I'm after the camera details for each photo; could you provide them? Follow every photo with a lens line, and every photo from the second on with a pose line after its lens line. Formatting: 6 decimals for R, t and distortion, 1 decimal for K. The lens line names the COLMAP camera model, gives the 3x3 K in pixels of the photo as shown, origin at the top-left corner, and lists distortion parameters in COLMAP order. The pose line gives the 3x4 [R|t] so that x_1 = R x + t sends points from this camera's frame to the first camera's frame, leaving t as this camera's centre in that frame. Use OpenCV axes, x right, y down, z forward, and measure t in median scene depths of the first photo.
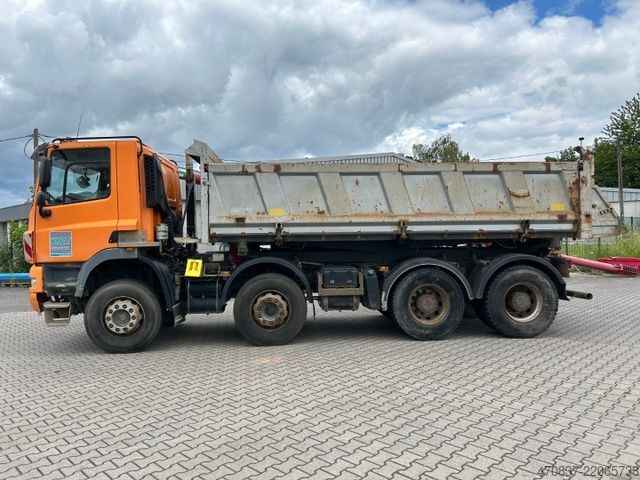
lens RADIAL K [[501.6, 0, 357.6], [0, 501.6, 238.9], [0, 0, 1]] dist [0.000498, 0.000441]
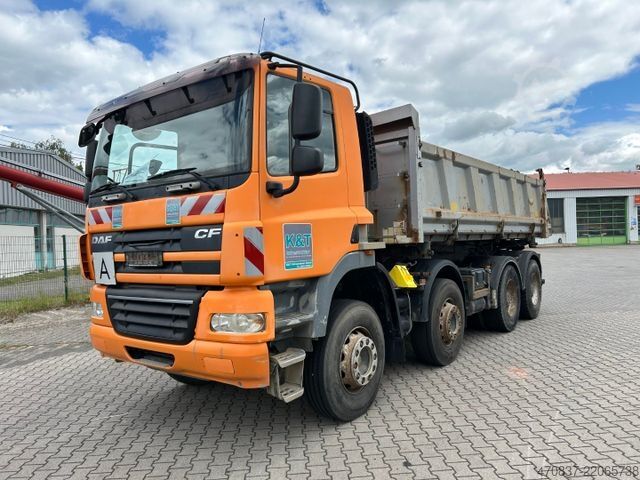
lens RADIAL K [[481.9, 0, 313.7], [0, 481.9, 241.7], [0, 0, 1]] dist [0.076227, -0.071817]
pose [[0.666050, -0.006259, 0.745881, -0.959837], [0.031222, 0.999322, -0.019494, 0.015864], [-0.745253, 0.036272, 0.665794, 0.622344]]
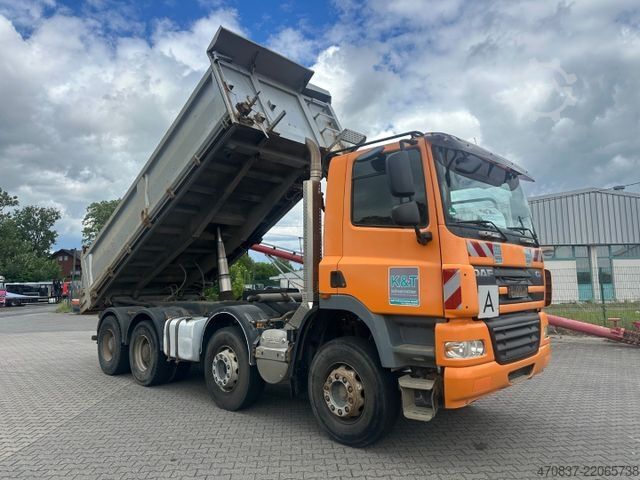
lens RADIAL K [[447.5, 0, 318.9], [0, 447.5, 230.6], [0, 0, 1]] dist [0.105026, -0.149519]
pose [[-0.676373, 0.126150, 0.725676, -0.960773], [0.039547, 0.990023, -0.135243, 0.009368], [-0.735497, -0.062777, -0.674614, 1.798506]]
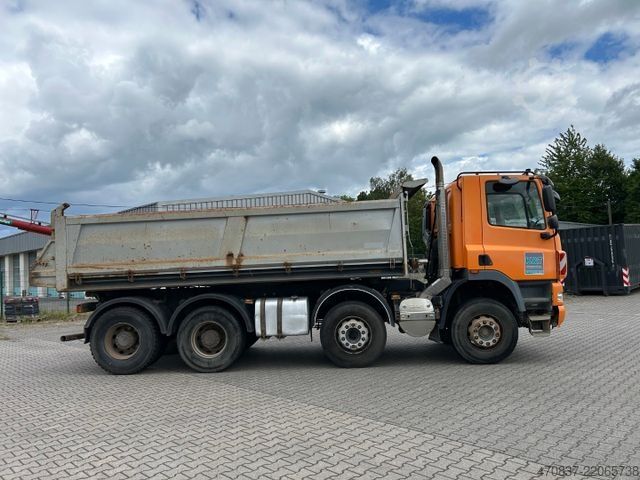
lens RADIAL K [[481.9, 0, 313.7], [0, 481.9, 241.7], [0, 0, 1]] dist [0.076227, -0.071817]
pose [[-0.993008, 0.066801, 0.097332, -0.227247], [0.062393, 0.996913, -0.047658, -0.020511], [-0.100215, -0.041252, -0.994110, 2.444893]]
